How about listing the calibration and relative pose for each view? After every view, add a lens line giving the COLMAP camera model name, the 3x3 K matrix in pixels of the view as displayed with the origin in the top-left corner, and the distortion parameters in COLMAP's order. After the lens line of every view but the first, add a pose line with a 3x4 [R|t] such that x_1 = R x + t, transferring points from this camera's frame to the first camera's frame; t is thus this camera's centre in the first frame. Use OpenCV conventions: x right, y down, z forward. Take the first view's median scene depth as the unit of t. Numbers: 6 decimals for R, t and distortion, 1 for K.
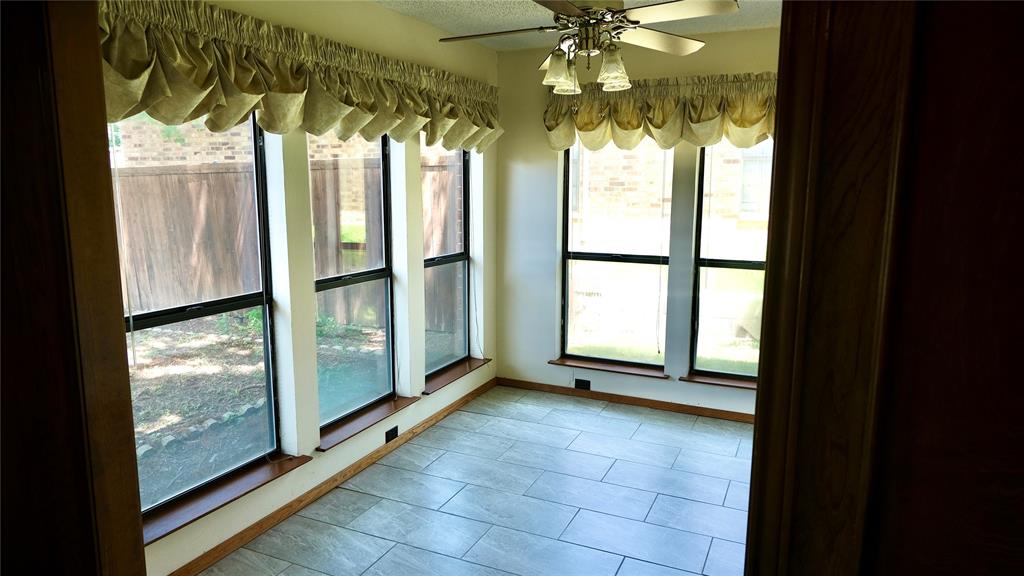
lens RADIAL K [[644.0, 0, 509.5], [0, 644.0, 287.5], [0, 0, 1]] dist [-0.022525, -0.002082]
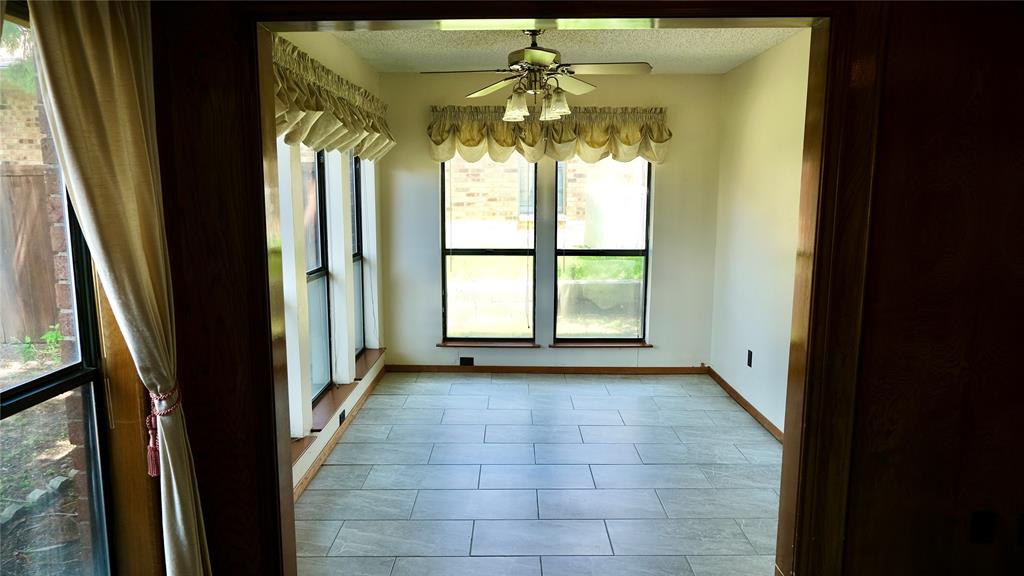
lens RADIAL K [[644.0, 0, 512.9], [0, 644.0, 288.8], [0, 0, 1]] dist [-0.022525, -0.002082]
pose [[0.904823, -0.060769, 0.421430, -0.320850], [0.063269, 0.997964, 0.008063, 0.015832], [-0.421062, 0.019368, 0.906825, -0.108995]]
